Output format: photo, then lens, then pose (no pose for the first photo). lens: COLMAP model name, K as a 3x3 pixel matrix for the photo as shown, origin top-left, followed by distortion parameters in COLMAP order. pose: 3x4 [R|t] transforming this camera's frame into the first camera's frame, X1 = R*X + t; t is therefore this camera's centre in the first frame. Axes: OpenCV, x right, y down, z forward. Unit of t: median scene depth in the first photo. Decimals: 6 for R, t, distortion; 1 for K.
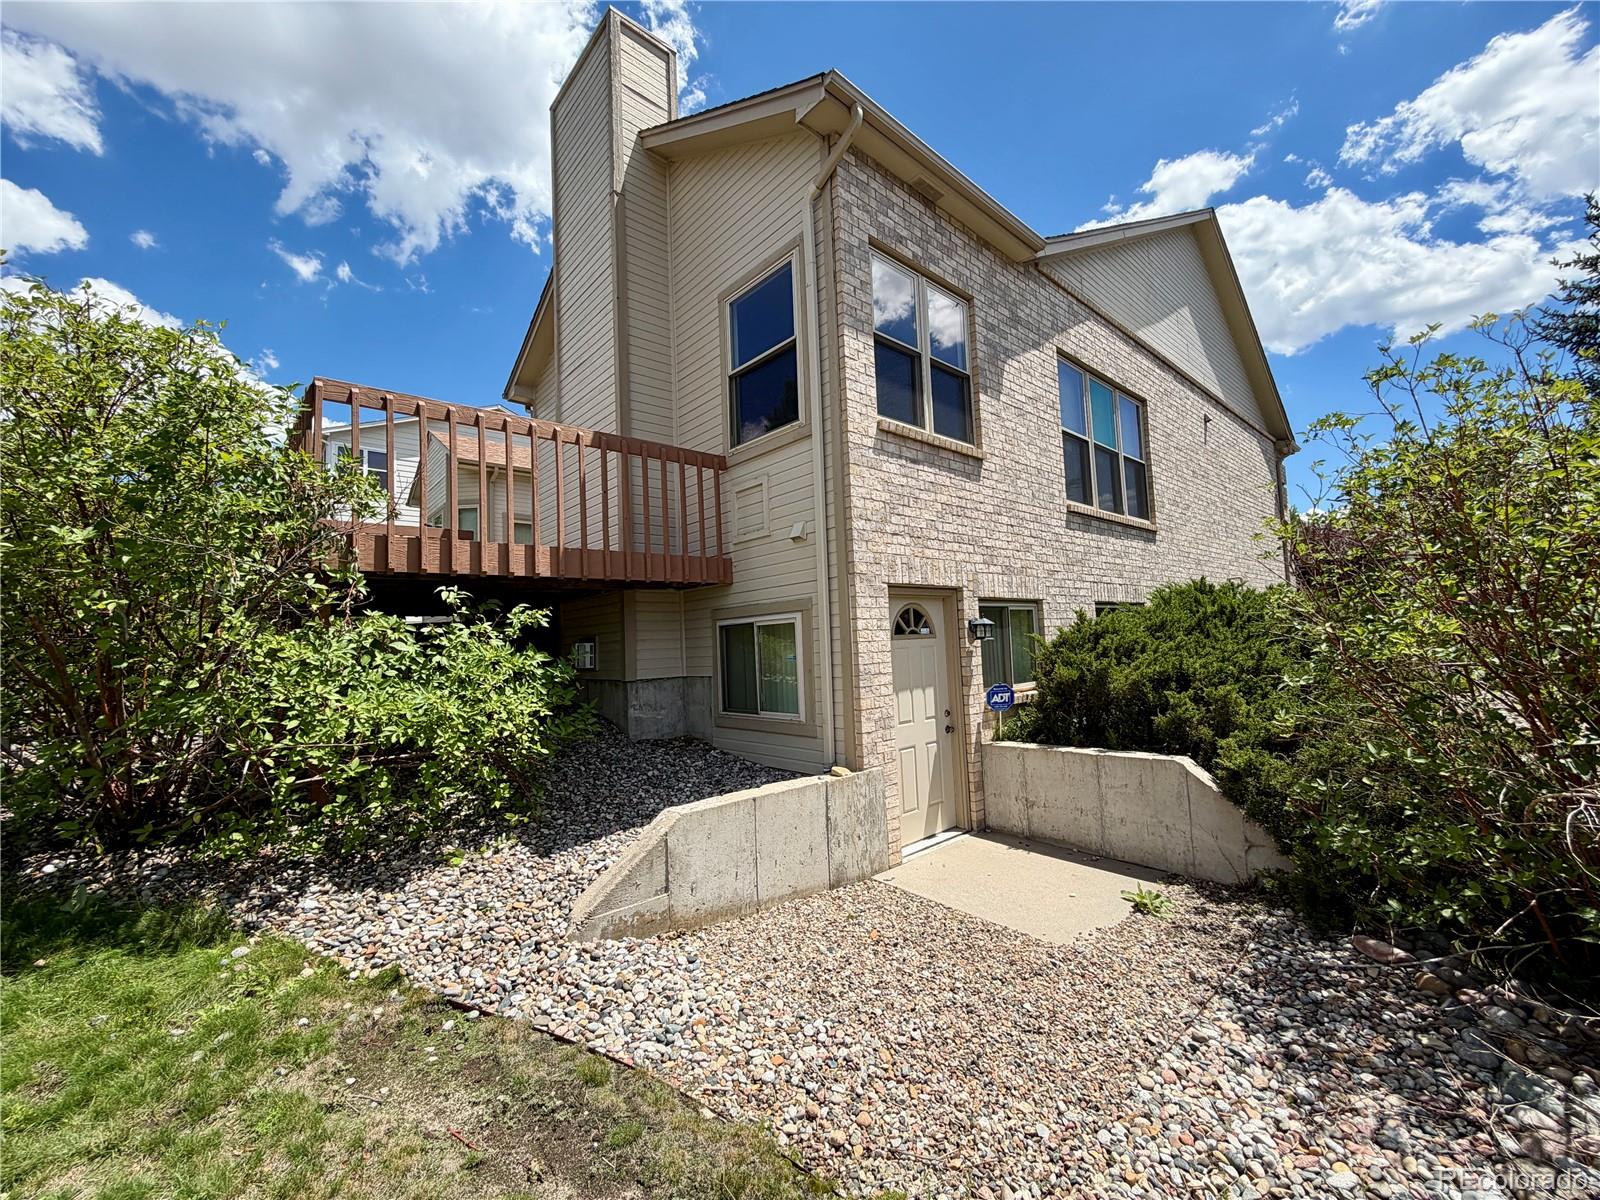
lens RADIAL K [[605.5, 0, 800.0], [0, 605.5, 600.0], [0, 0, 1]] dist [-0.001639, -0.000172]
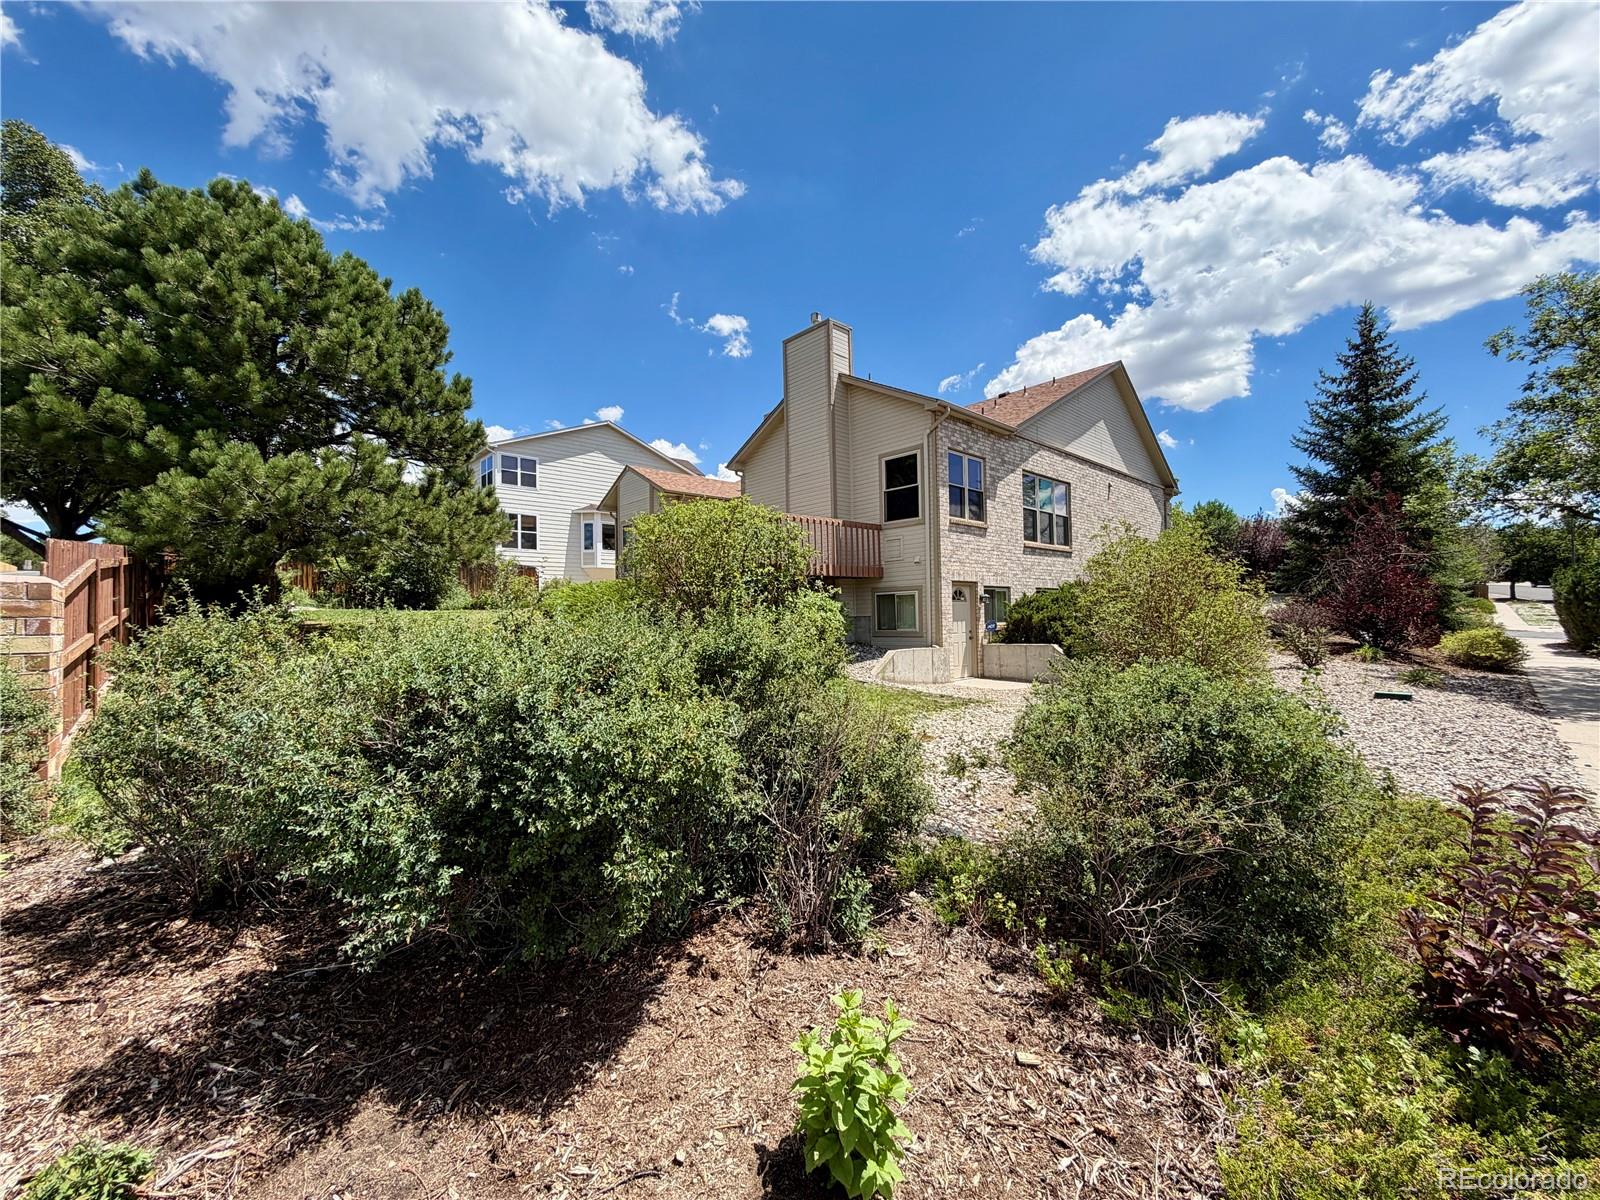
lens RADIAL K [[605.5, 0, 800.0], [0, 605.5, 600.0], [0, 0, 1]] dist [-0.001639, -0.000172]
pose [[0.999529, 0.022353, 0.021008, -0.512446], [-0.023269, 0.998741, 0.044431, -0.039335], [-0.019989, -0.044899, 0.998792, -1.473822]]
